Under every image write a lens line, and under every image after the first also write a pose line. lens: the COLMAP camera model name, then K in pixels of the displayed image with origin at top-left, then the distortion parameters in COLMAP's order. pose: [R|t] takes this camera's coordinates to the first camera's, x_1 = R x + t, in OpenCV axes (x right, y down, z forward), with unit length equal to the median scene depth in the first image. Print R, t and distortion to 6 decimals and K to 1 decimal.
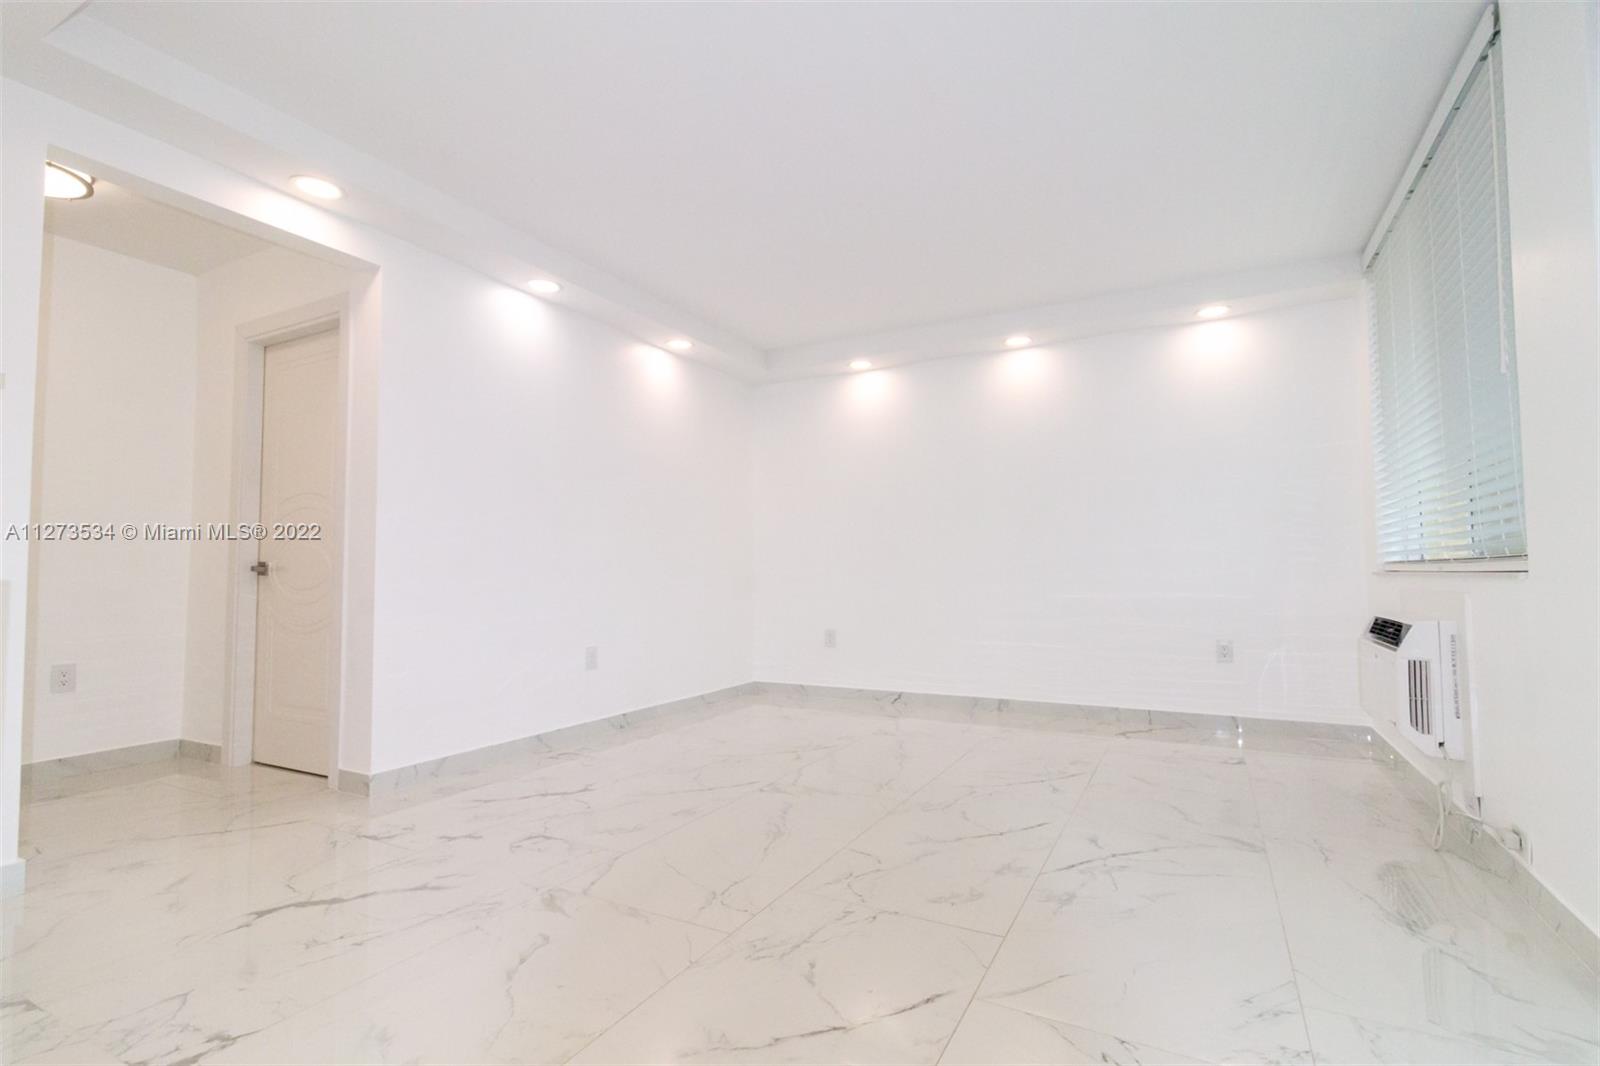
lens RADIAL K [[739.0, 0, 813.8], [0, 739.0, 535.9], [0, 0, 1]] dist [0.002127, 0.003355]
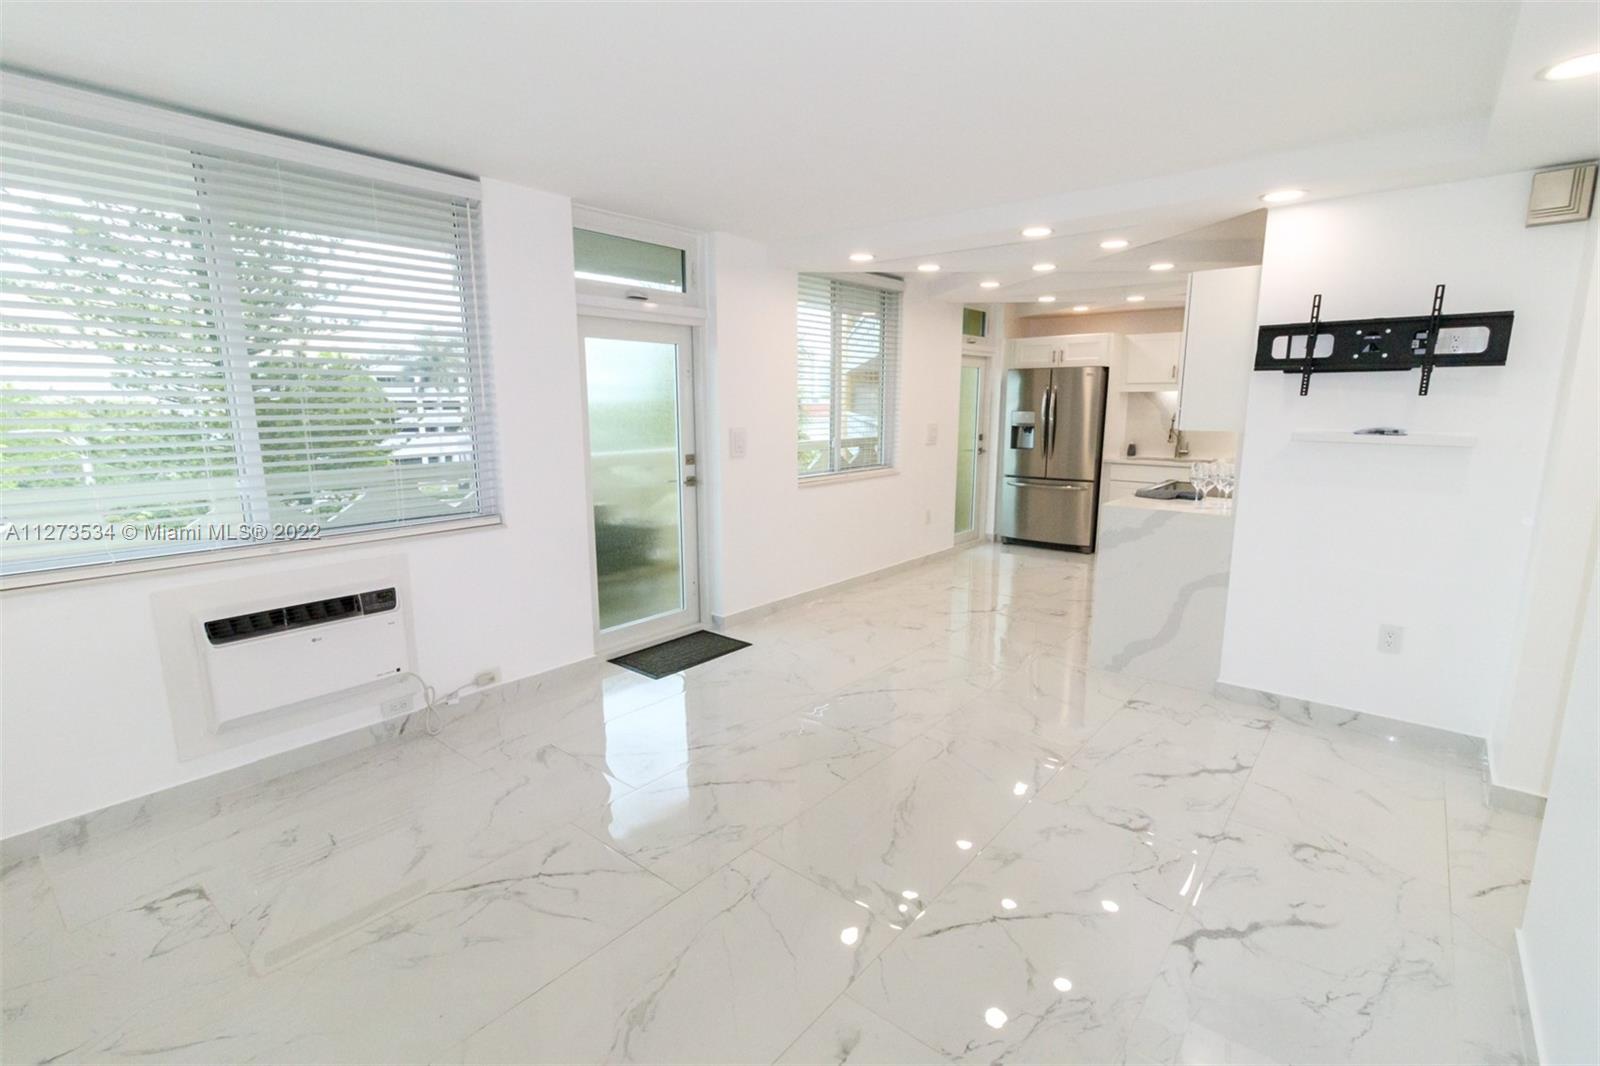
lens RADIAL K [[739.0, 0, 819.1], [0, 739.0, 535.6], [0, 0, 1]] dist [0.002127, 0.003355]
pose [[-0.981117, -0.030286, 0.191031, -0.123546], [-0.005086, 0.991363, 0.131045, -0.130527], [-0.193350, 0.127598, -0.972797, 2.042875]]
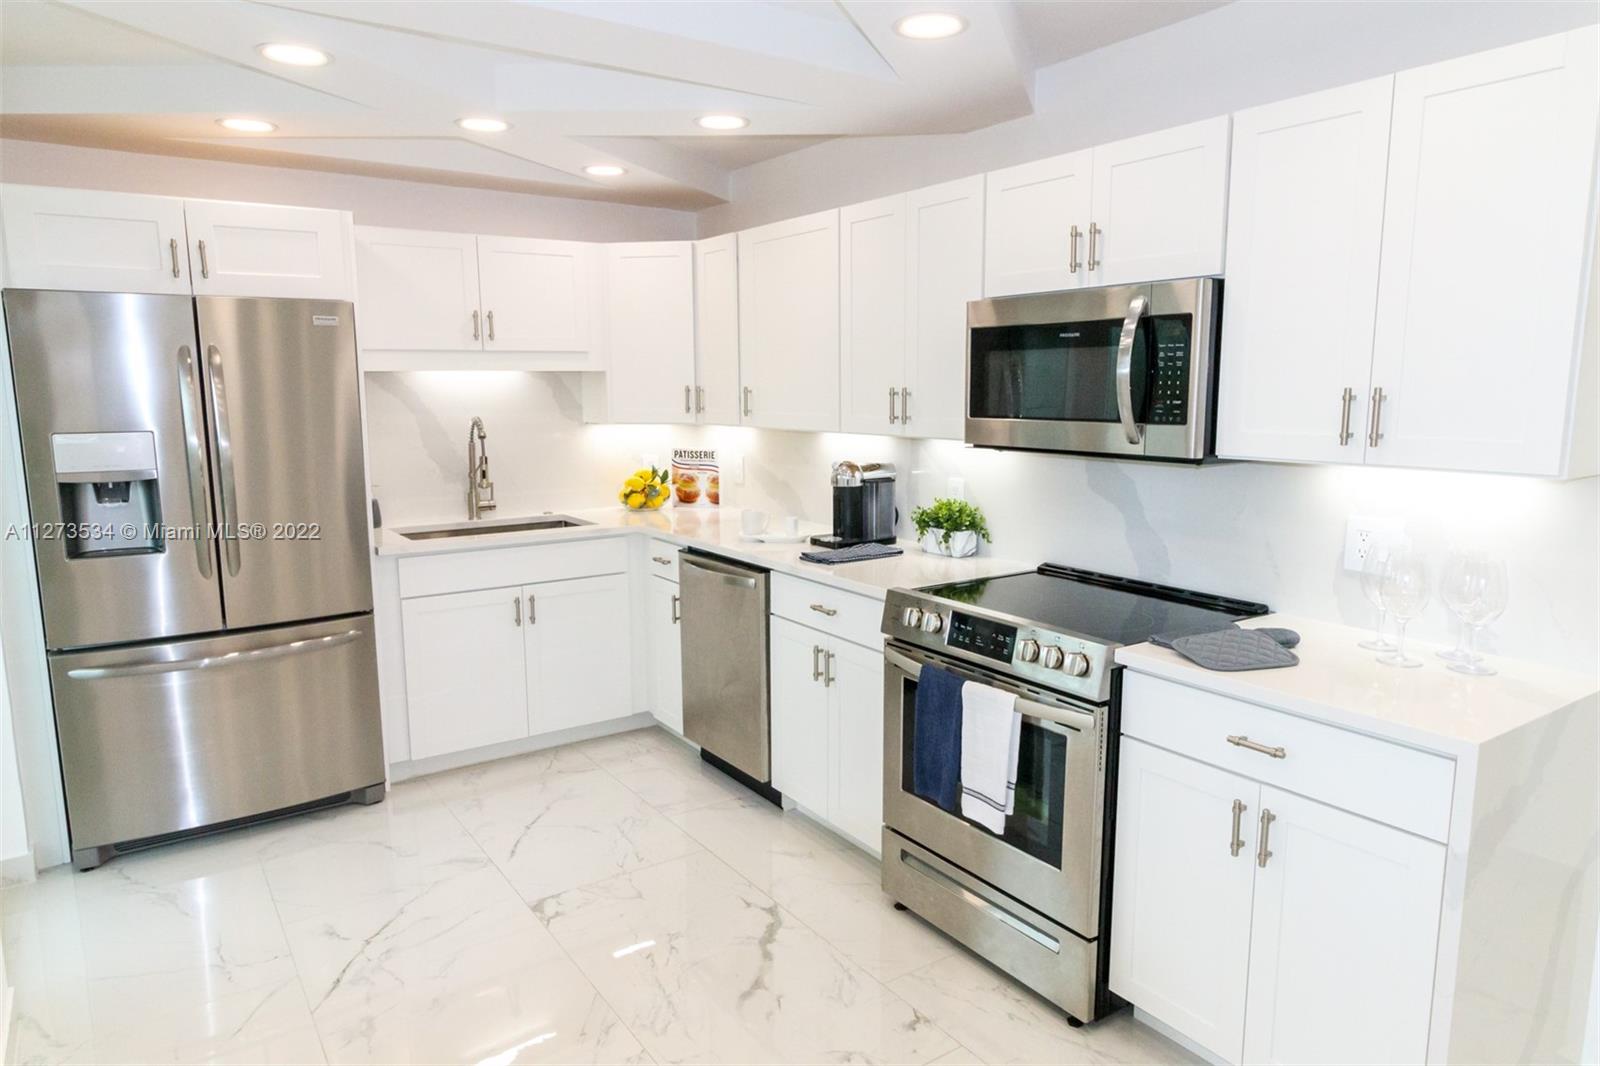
lens RADIAL K [[972.3, 0, 776.3], [0, 972.3, 536.6], [0, 0, 1]] dist [0.004670, -0.001422]
pose [[-0.460201, 0.147249, -0.875519, 0.317314], [0.051801, 0.988923, 0.139094, -0.235716], [0.886302, 0.018659, -0.462731, 0.235003]]
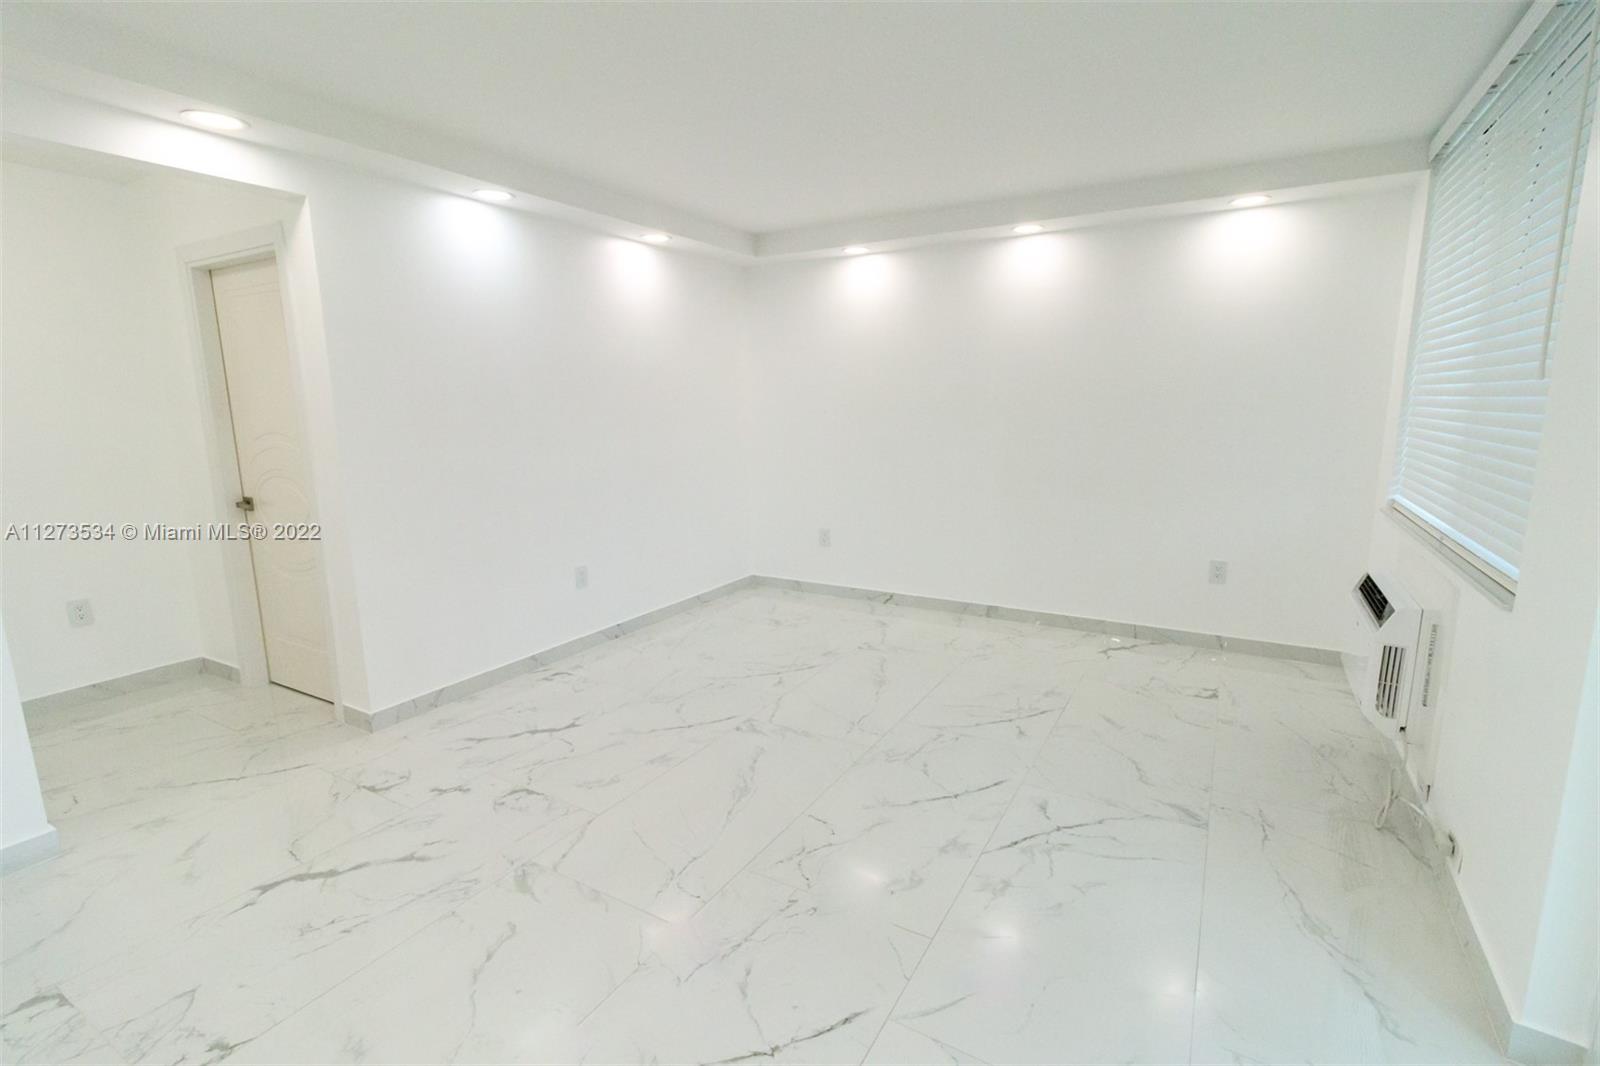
lens RADIAL K [[739.0, 0, 808.1], [0, 739.0, 528.6], [0, 0, 1]] dist [0.002127, 0.003355]
pose [[0.999119, 0.002622, -0.041895, 0.087559], [0.006763, 0.974955, 0.222301, -0.200679], [0.041429, -0.222389, 0.974077, 0.056663]]
